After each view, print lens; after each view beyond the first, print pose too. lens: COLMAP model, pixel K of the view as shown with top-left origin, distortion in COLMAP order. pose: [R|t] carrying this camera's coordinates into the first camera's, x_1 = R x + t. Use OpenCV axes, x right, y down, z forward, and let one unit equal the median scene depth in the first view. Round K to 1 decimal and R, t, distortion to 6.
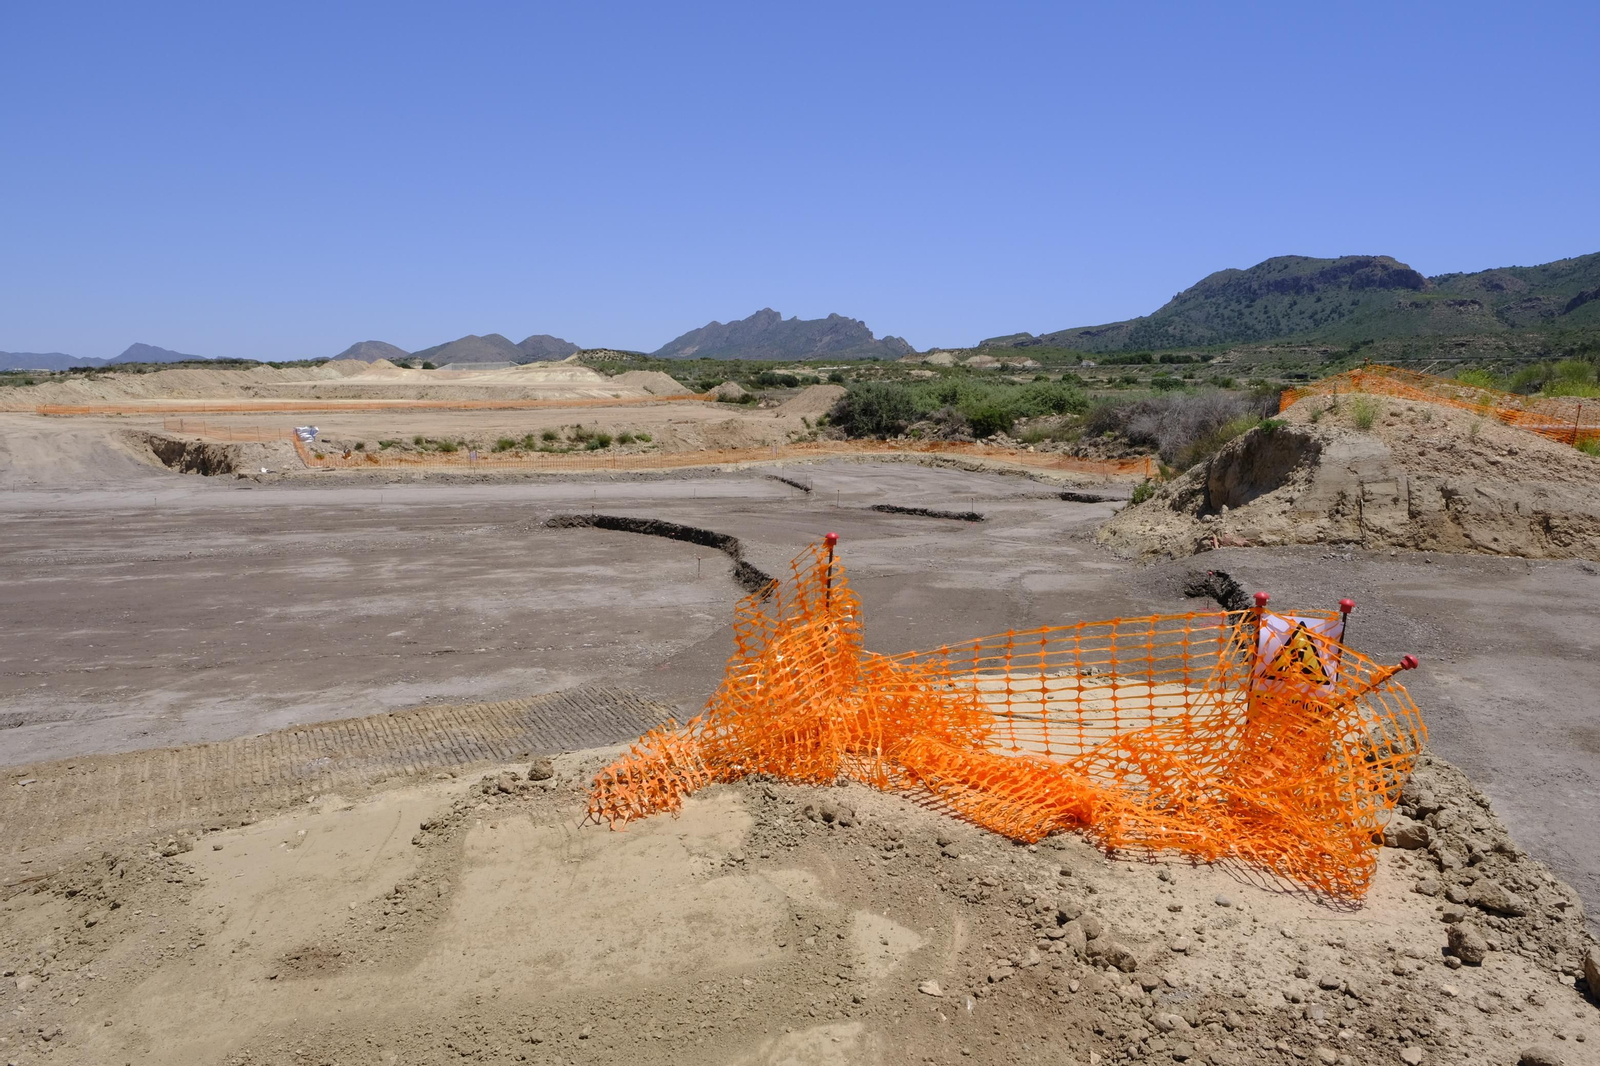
lens RADIAL K [[1076.9, 0, 808.2], [0, 1076.9, 534.3], [0, 0, 1]] dist [-0.038907, 0.024210]
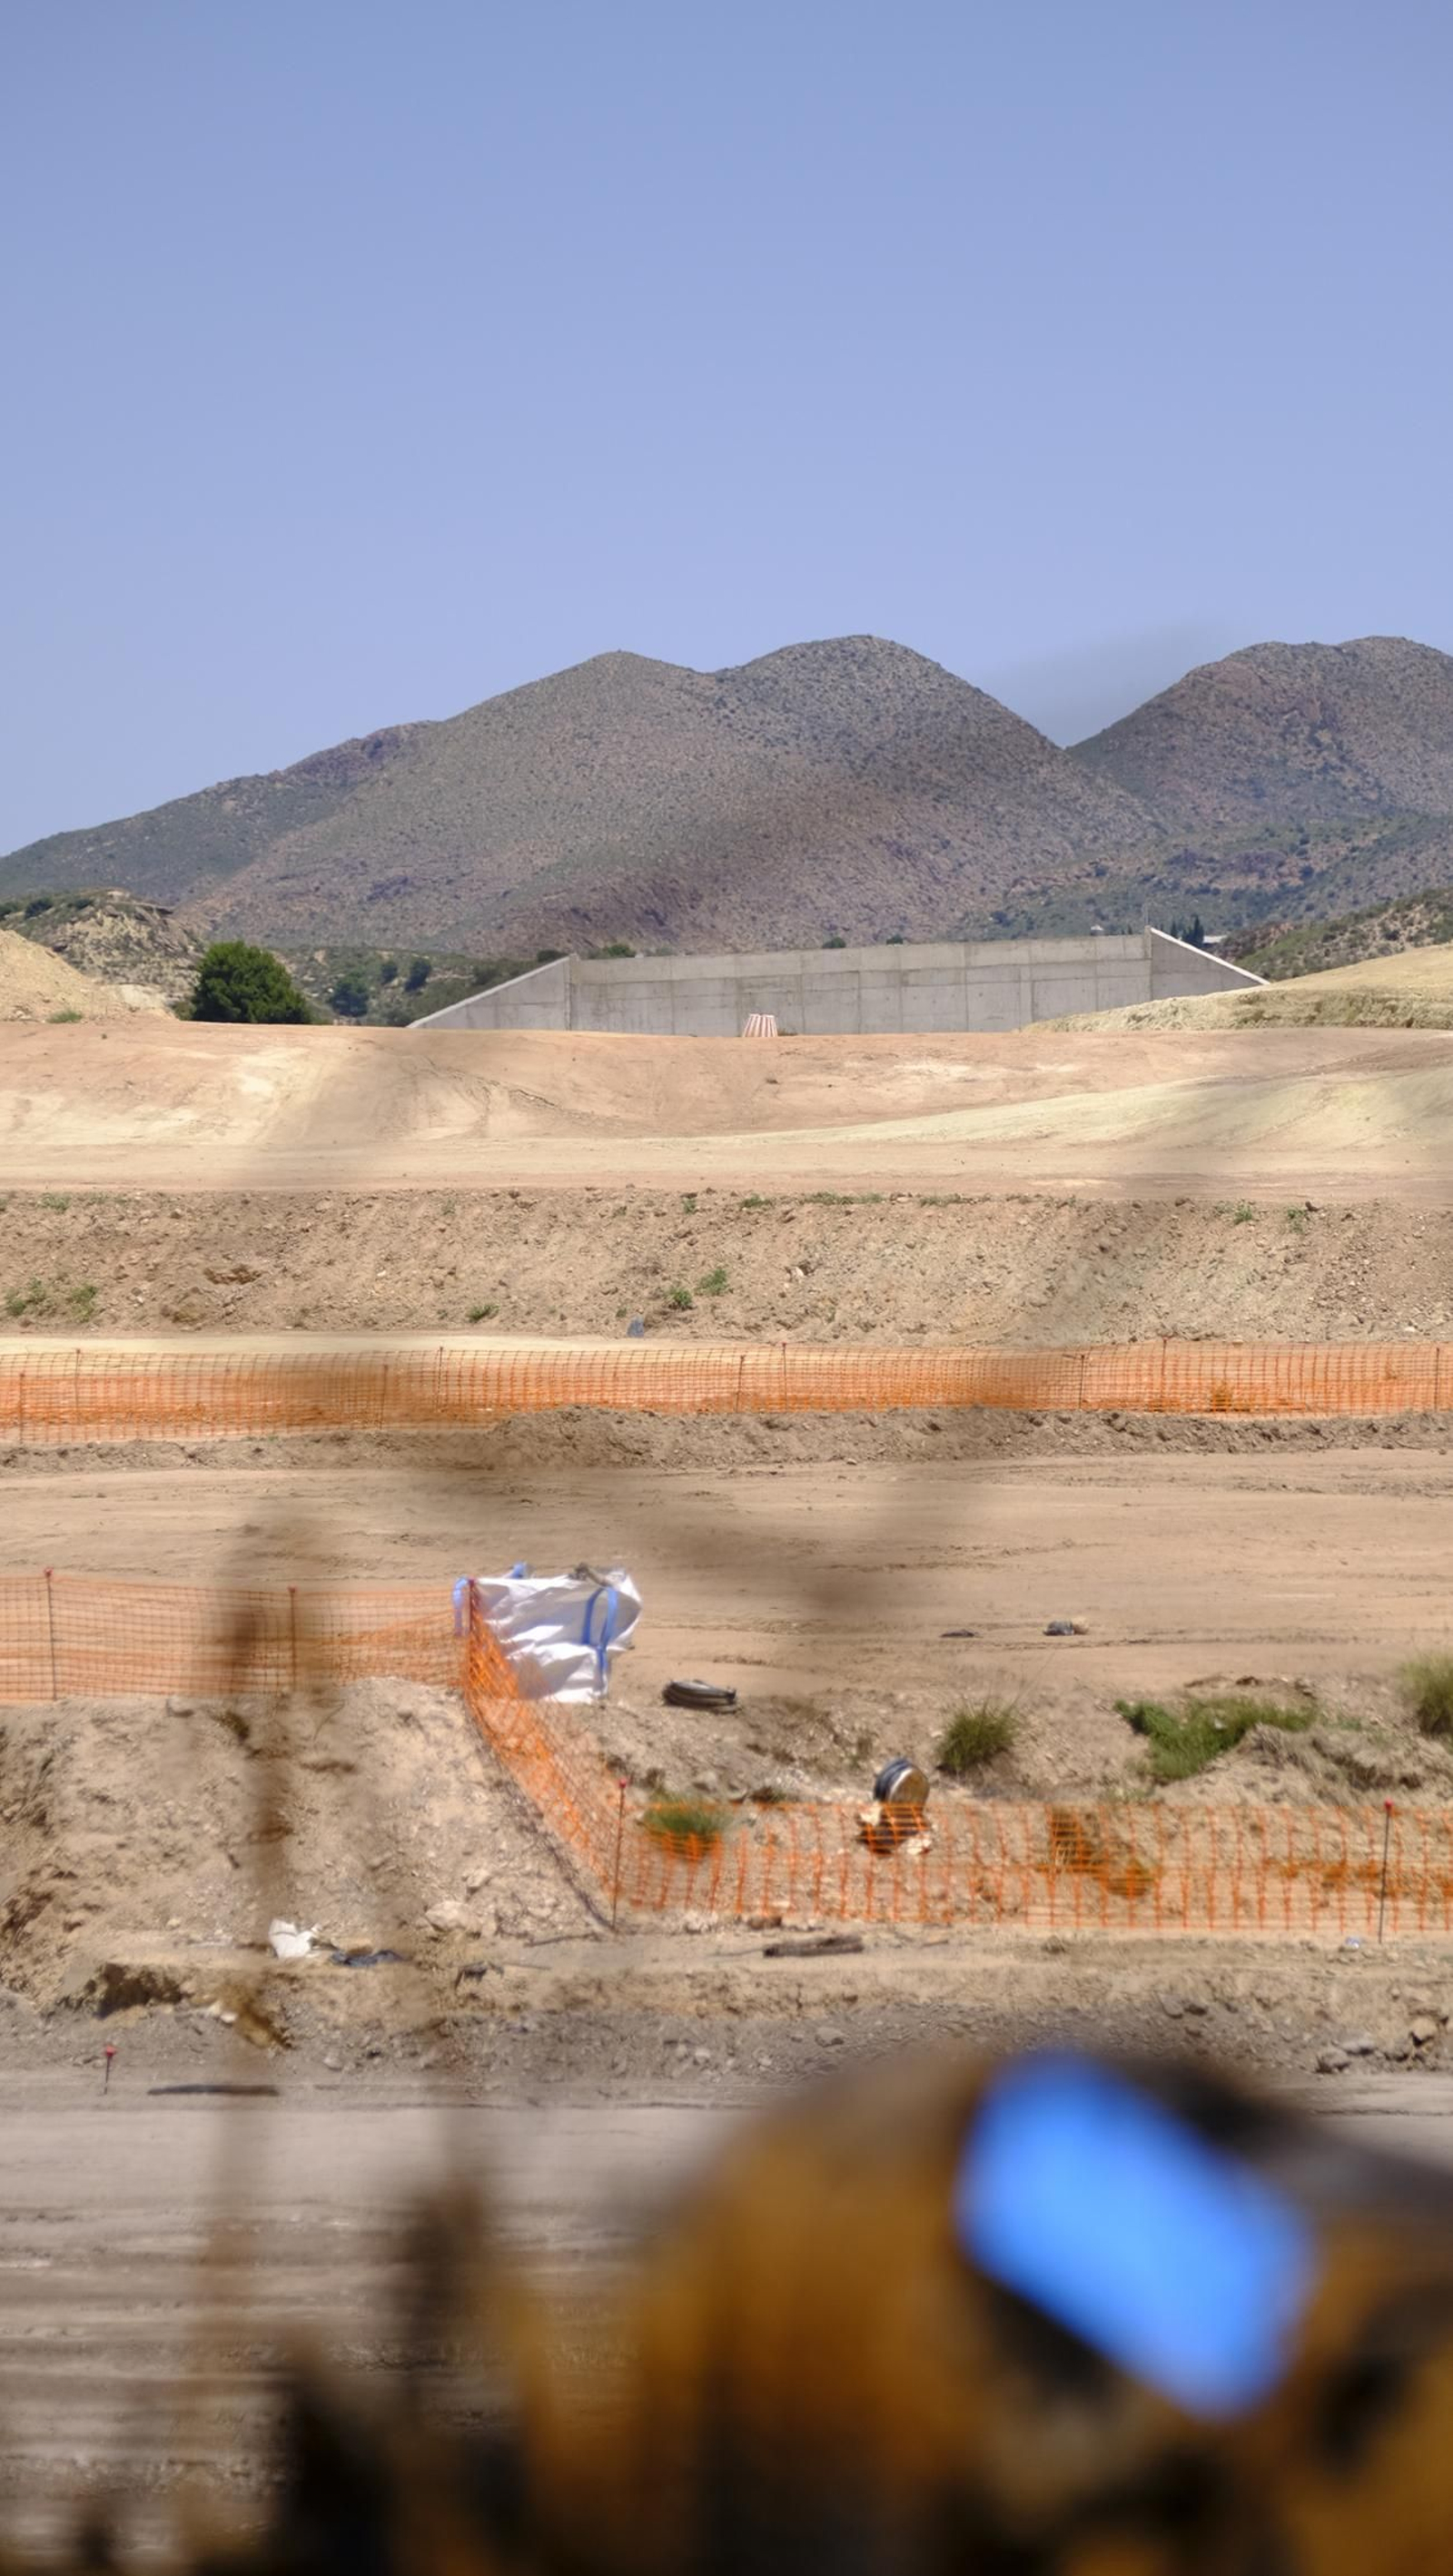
lens RADIAL K [[12126.2, 0, 726.5], [0, 12126.2, 1288.0], [0, 0, 1]] dist [0.333227, 4.306096]
pose [[0.959658, -0.005403, -0.281117, -0.077001], [-0.030483, 0.991923, -0.123123, 0.025539], [0.279512, 0.126725, 0.951742, -0.209932]]
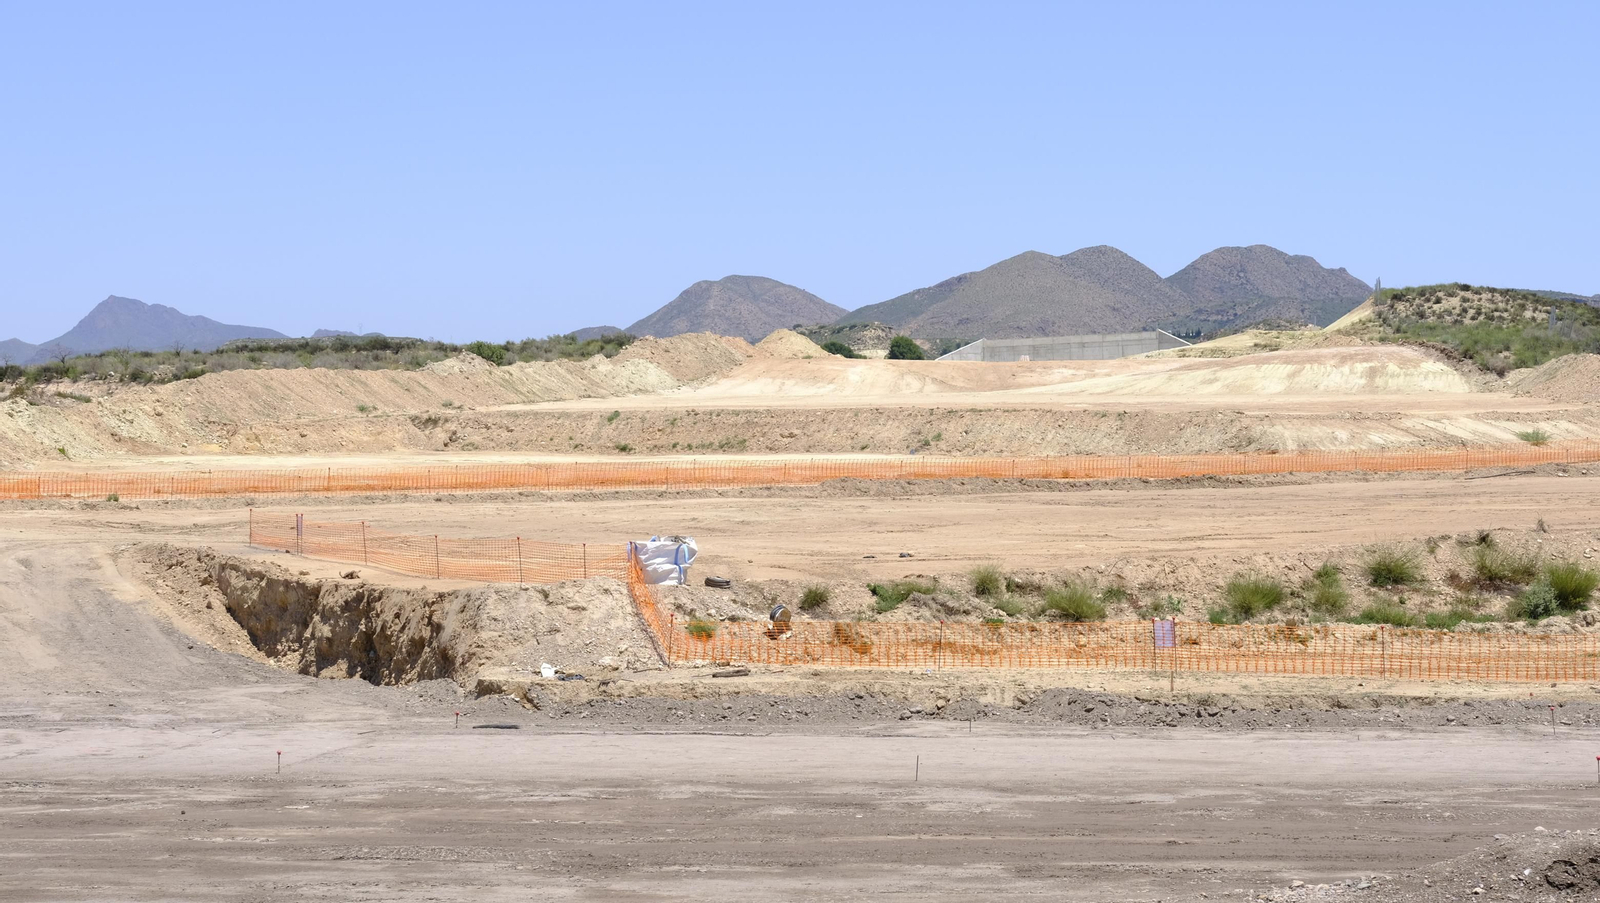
lens RADIAL K [[3544.4, 0, 800.0], [0, 3544.4, 451.5], [0, 0, 1]] dist [0.012416, 0.183929]
pose [[0.934483, -0.008147, -0.355915, -0.041142], [-0.035925, 0.992477, -0.117042, -0.001884], [0.354191, 0.122160, 0.927160, 0.008549]]
